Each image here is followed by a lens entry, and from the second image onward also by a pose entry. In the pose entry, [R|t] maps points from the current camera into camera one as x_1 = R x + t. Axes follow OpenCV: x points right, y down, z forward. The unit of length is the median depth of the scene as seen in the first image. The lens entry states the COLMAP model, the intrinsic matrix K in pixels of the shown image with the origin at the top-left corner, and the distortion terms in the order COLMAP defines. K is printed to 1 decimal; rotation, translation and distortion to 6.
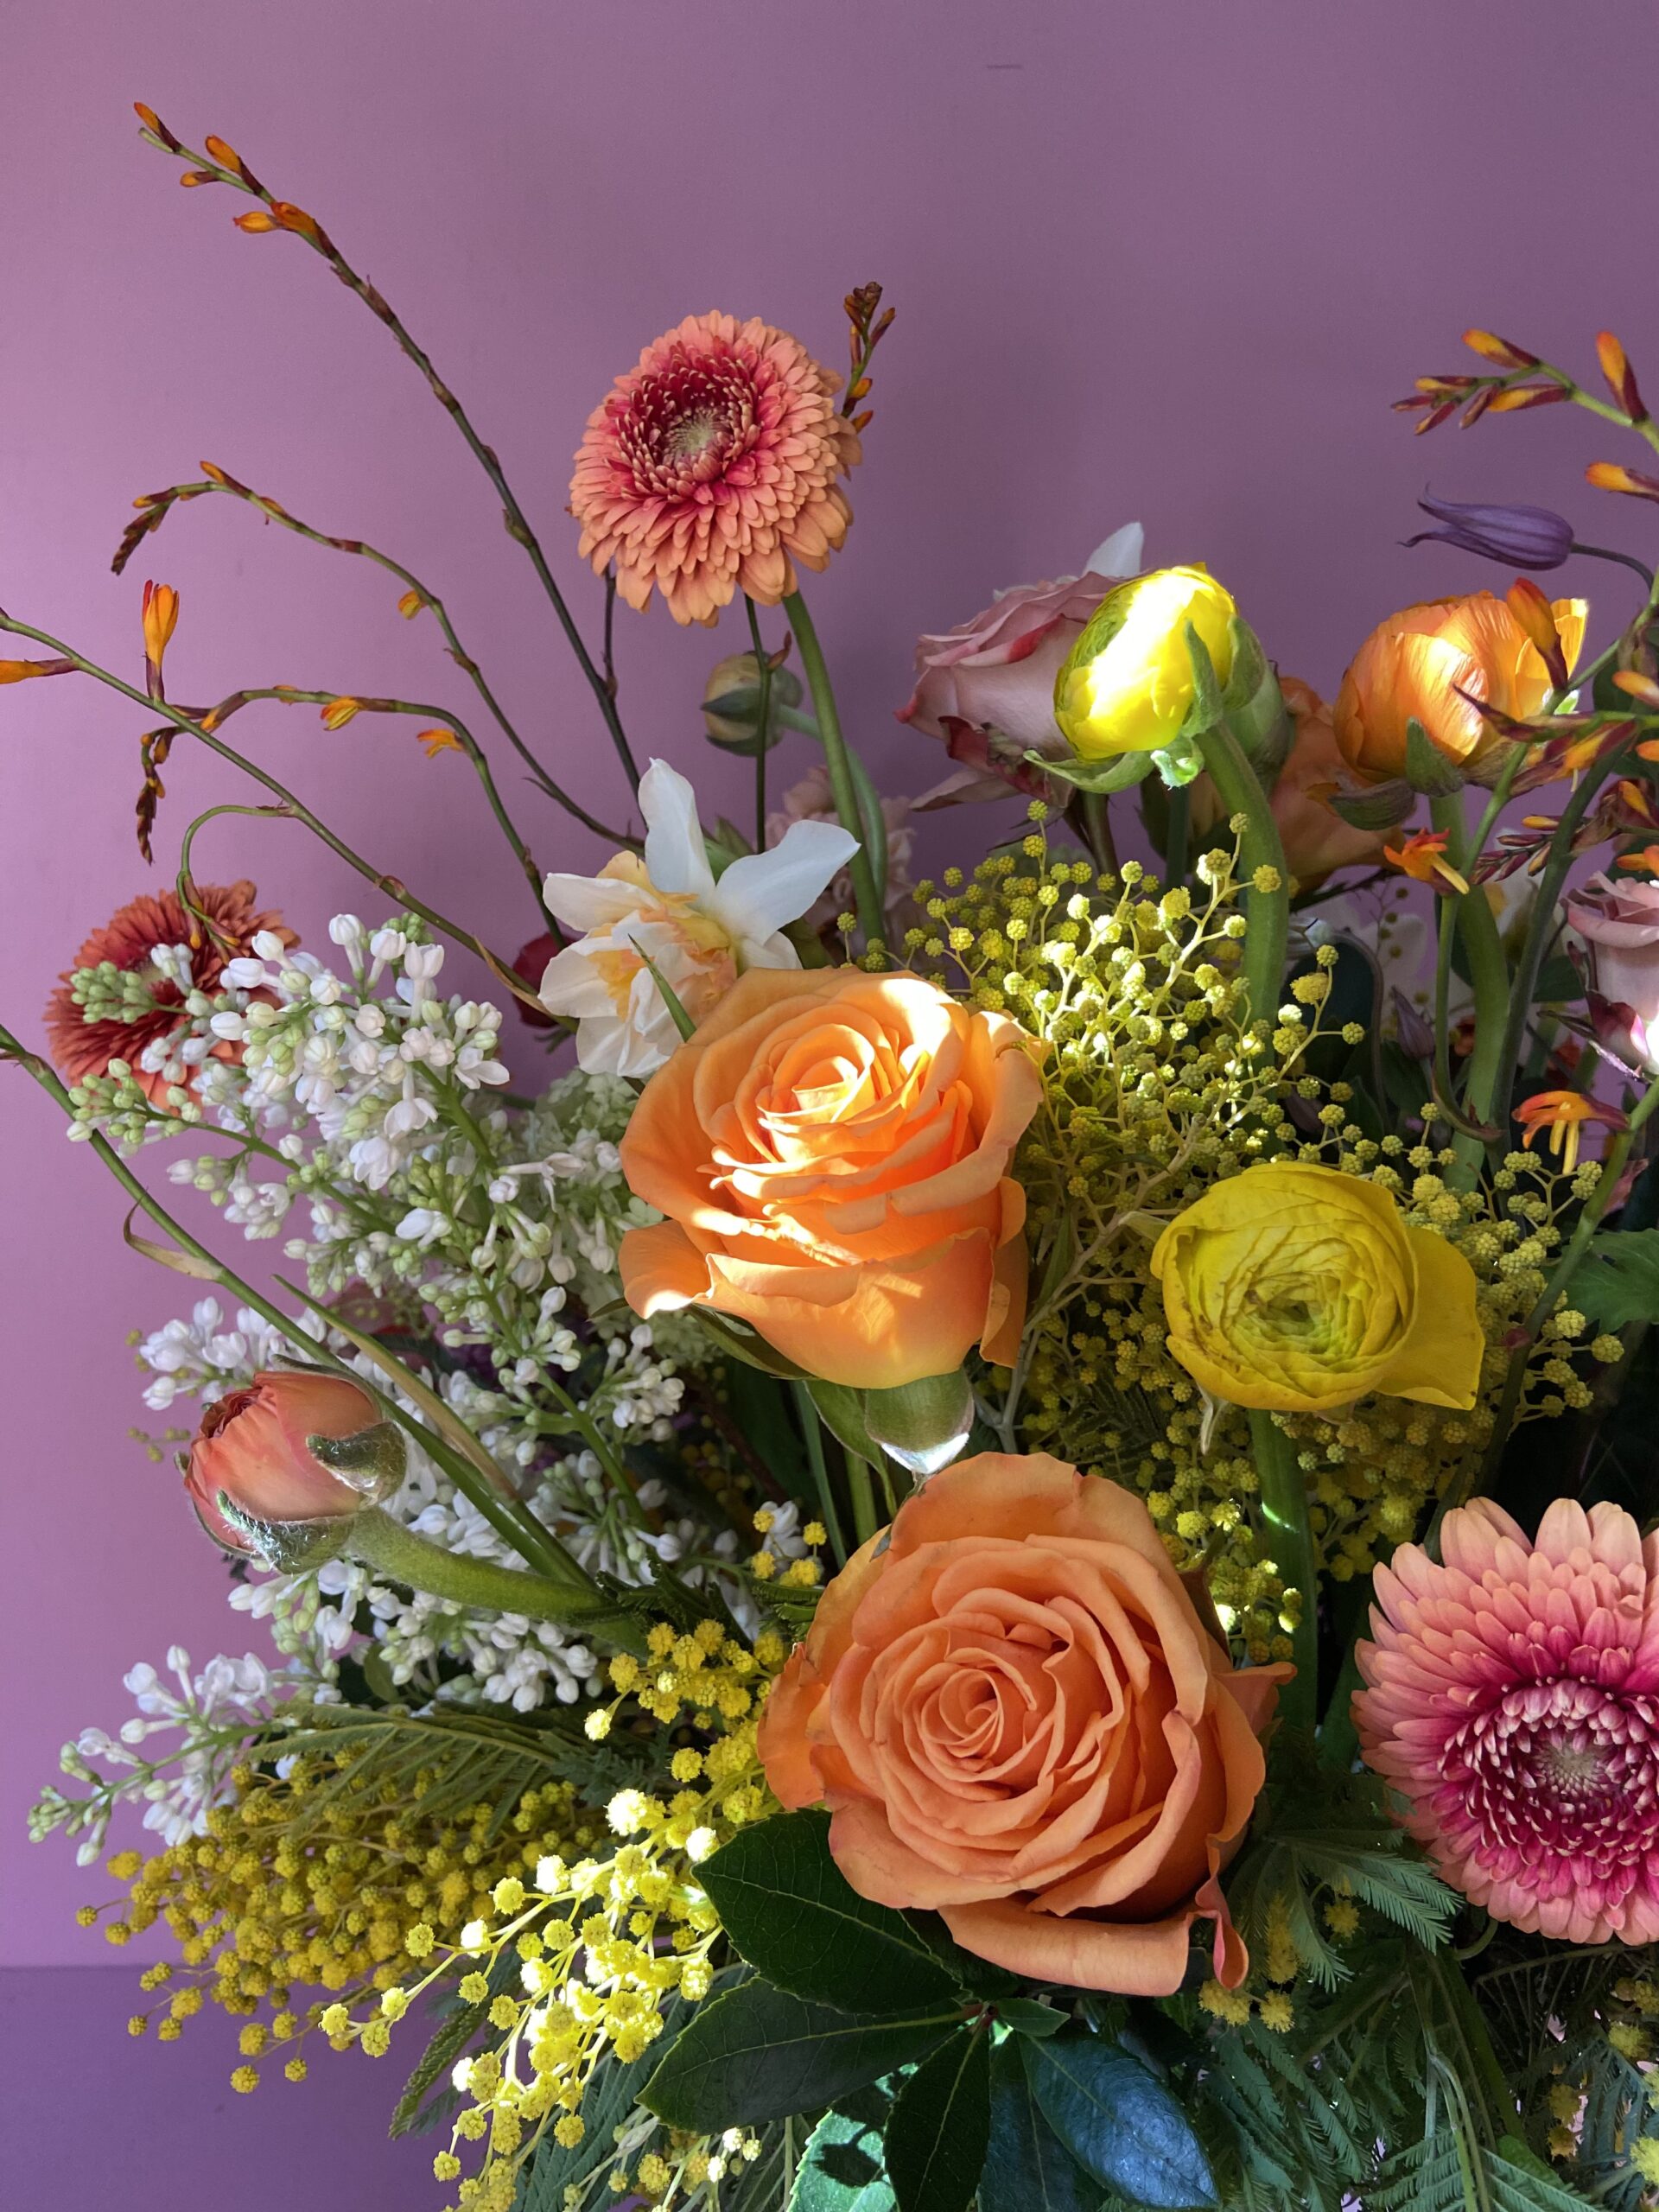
lens RADIAL K [[1688.1, 0, 829.5], [0, 1688.1, 1106.0], [0, 0, 1]] dist [0.113088, -0.173787]
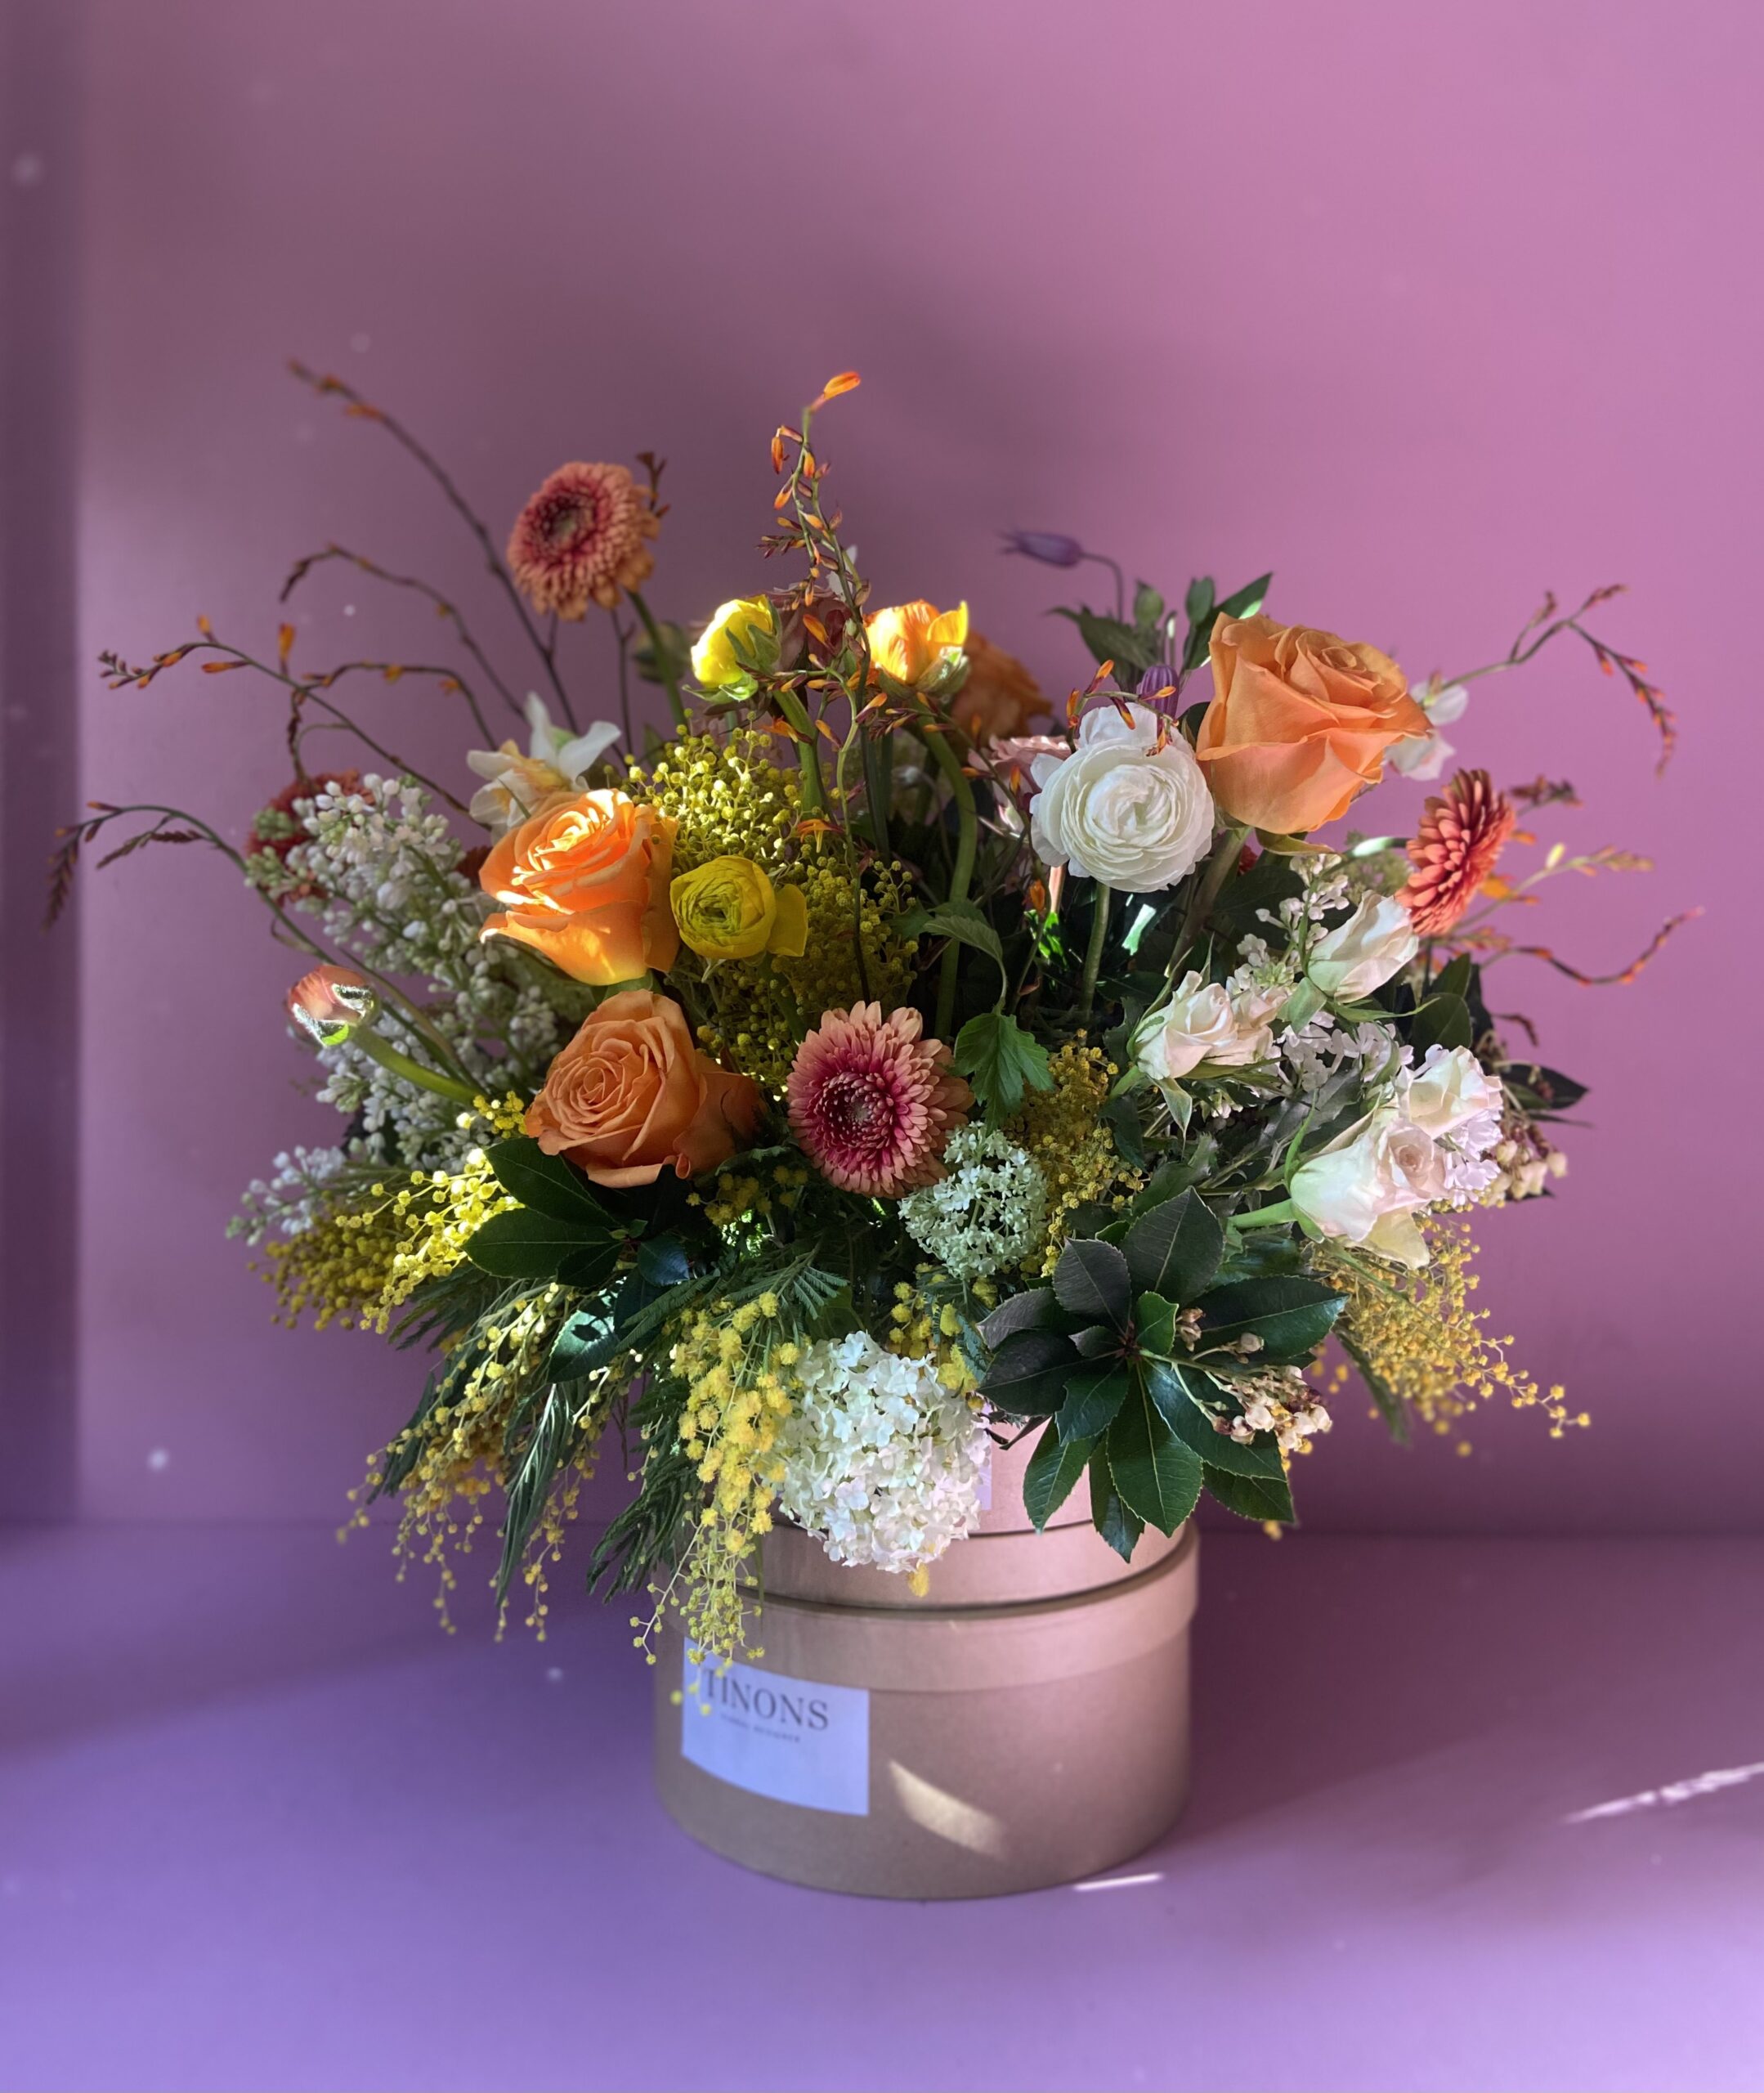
lens RADIAL K [[1727.3, 0, 883.0], [0, 1727.3, 913.1], [0, 0, 1]] dist [0.081808, -0.136216]
pose [[0.994912, -0.024070, -0.097830, 0.504981], [0.017928, 0.997841, -0.063178, 0.189396], [0.099140, 0.061102, 0.993196, -0.969778]]
